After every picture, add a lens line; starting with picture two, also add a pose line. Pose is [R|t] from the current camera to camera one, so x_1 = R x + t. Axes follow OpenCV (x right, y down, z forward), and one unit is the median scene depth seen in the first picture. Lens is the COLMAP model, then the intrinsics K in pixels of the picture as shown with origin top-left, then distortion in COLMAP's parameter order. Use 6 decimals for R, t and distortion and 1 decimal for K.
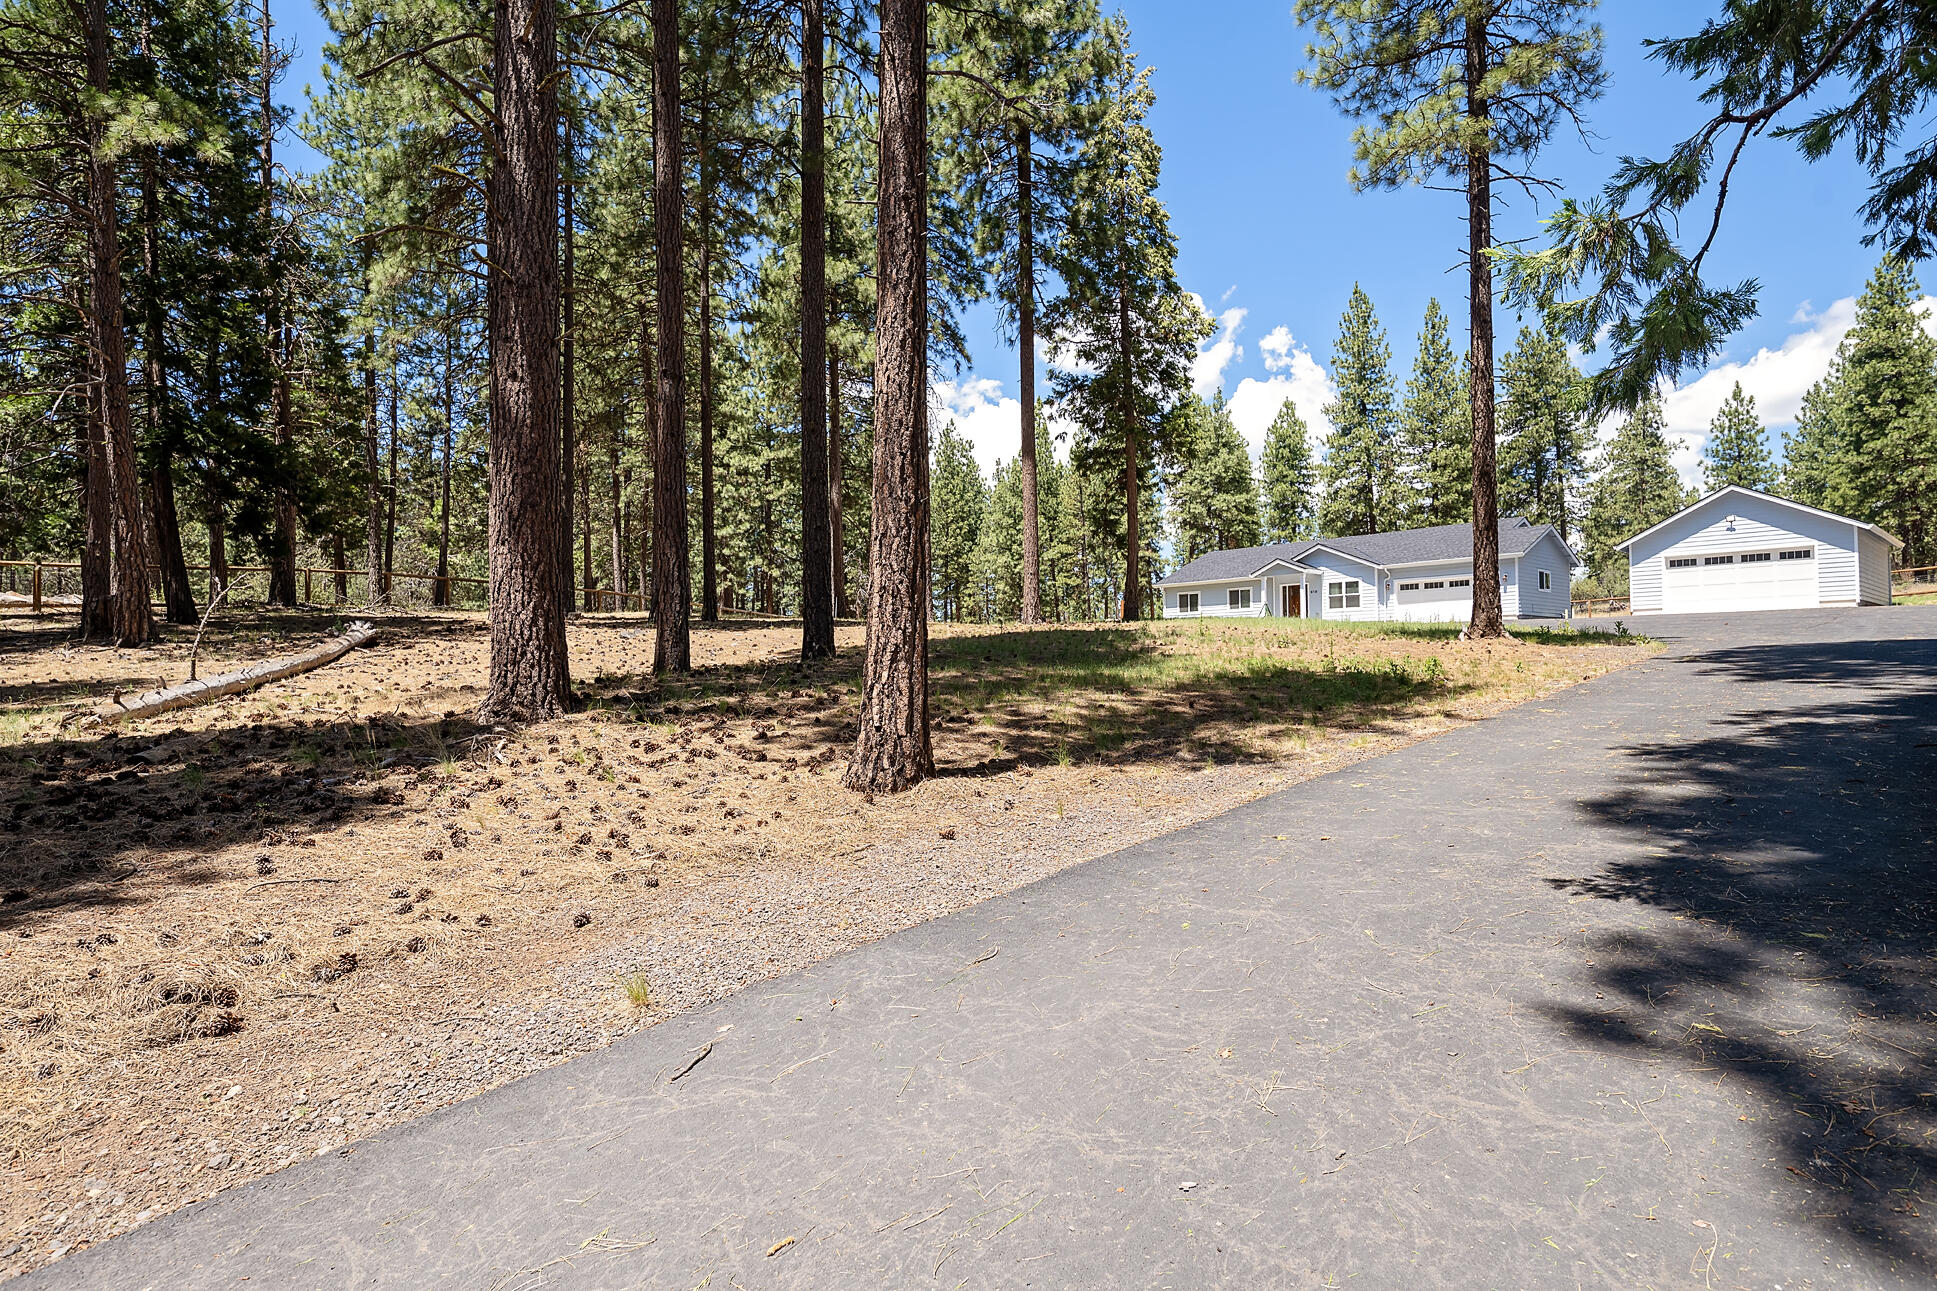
lens RADIAL K [[992.3, 0, 979.4], [0, 992.3, 652.4], [0, 0, 1]] dist [-0.010773, 0.004710]
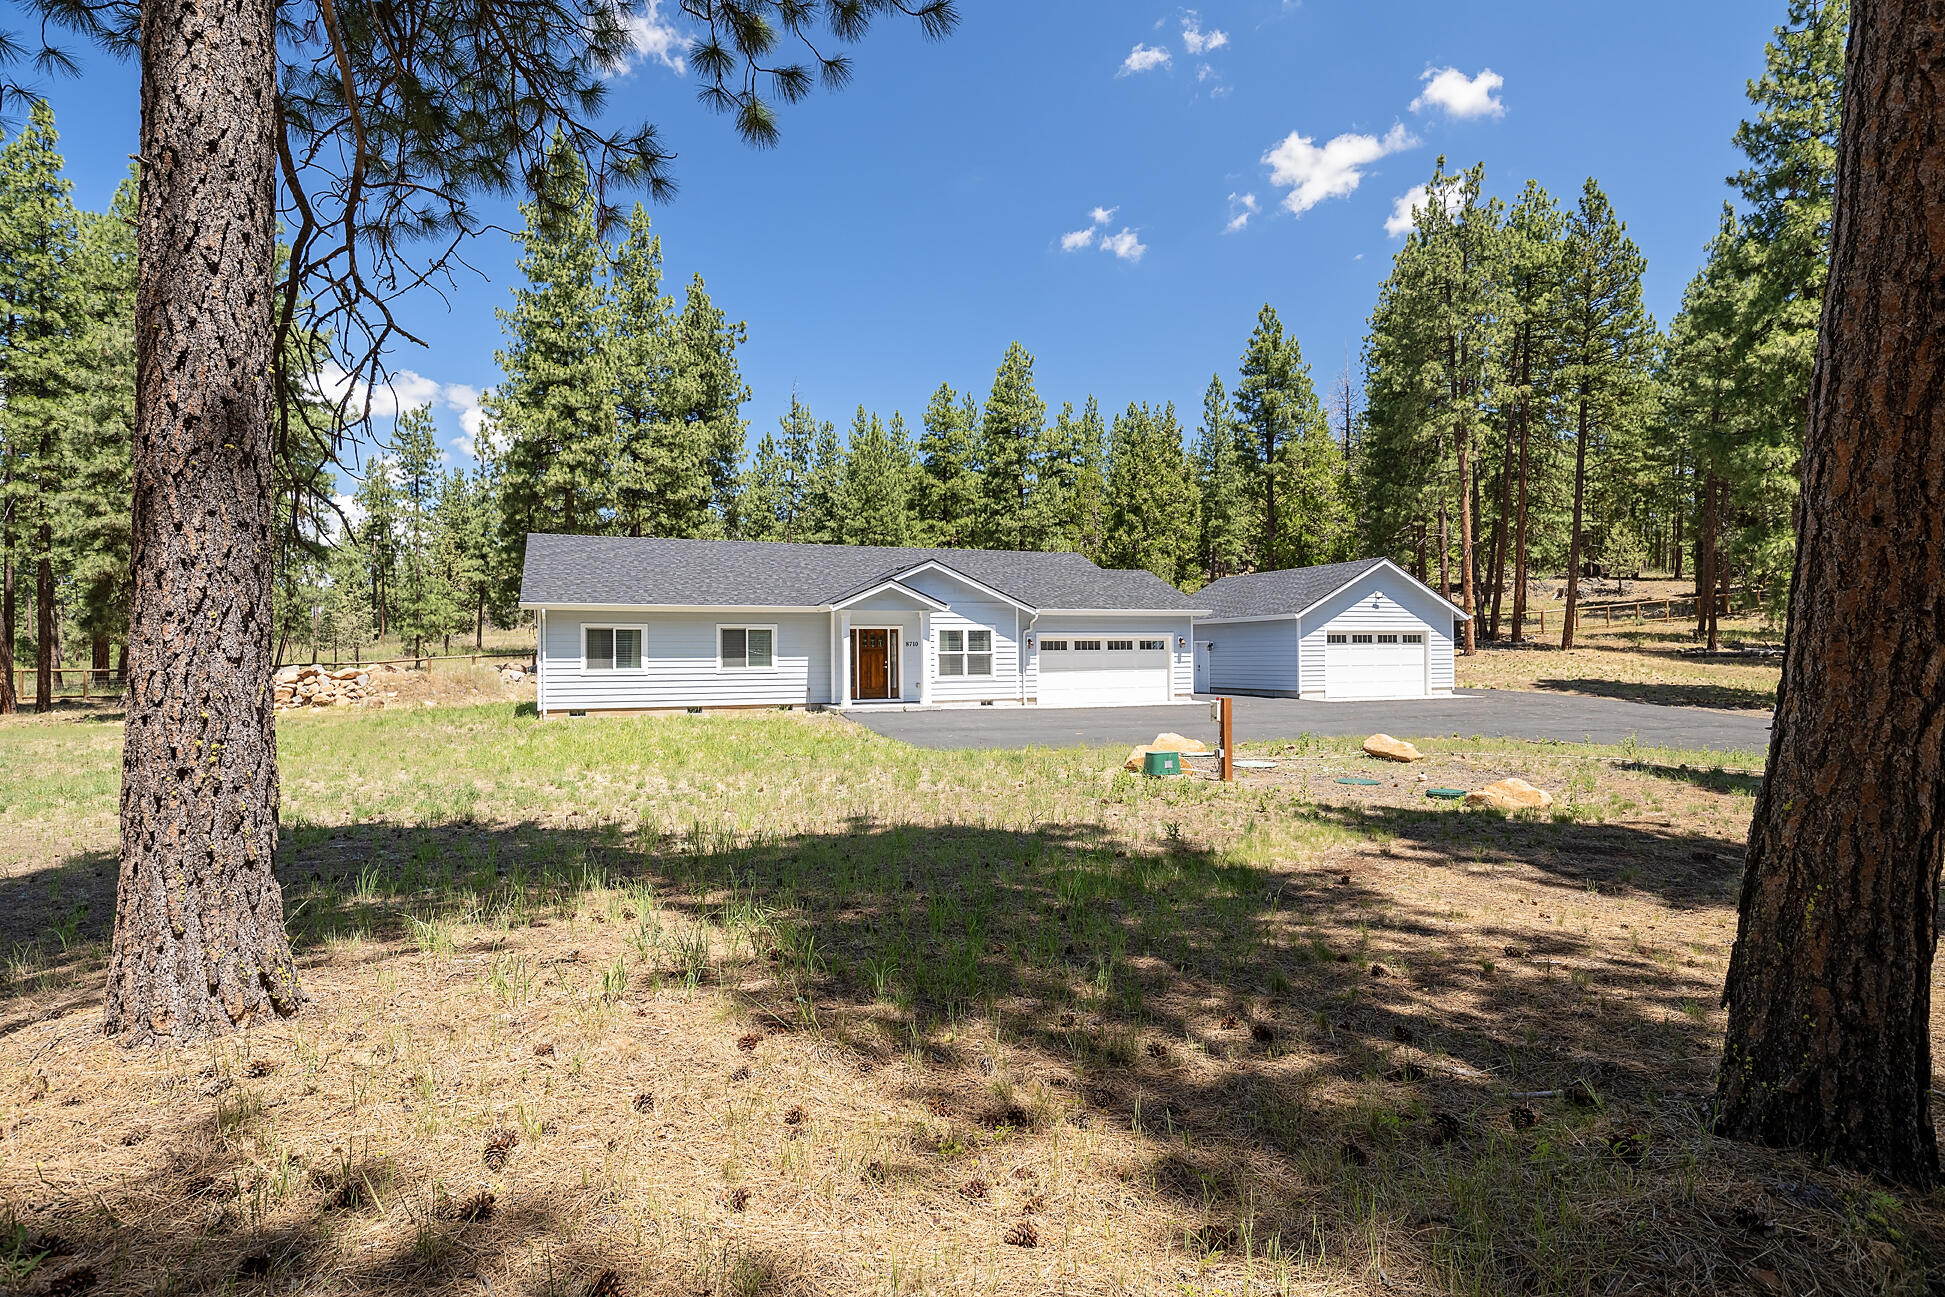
lens RADIAL K [[967.8, 0, 989.3], [0, 967.8, 622.0], [0, 0, 1]] dist [0.002061, 0.000206]
pose [[0.342768, 0.042607, 0.938453, -0.260539], [-0.012553, 0.999090, -0.040775, -0.087266], [-0.939336, 0.002196, 0.342991, 1.301209]]
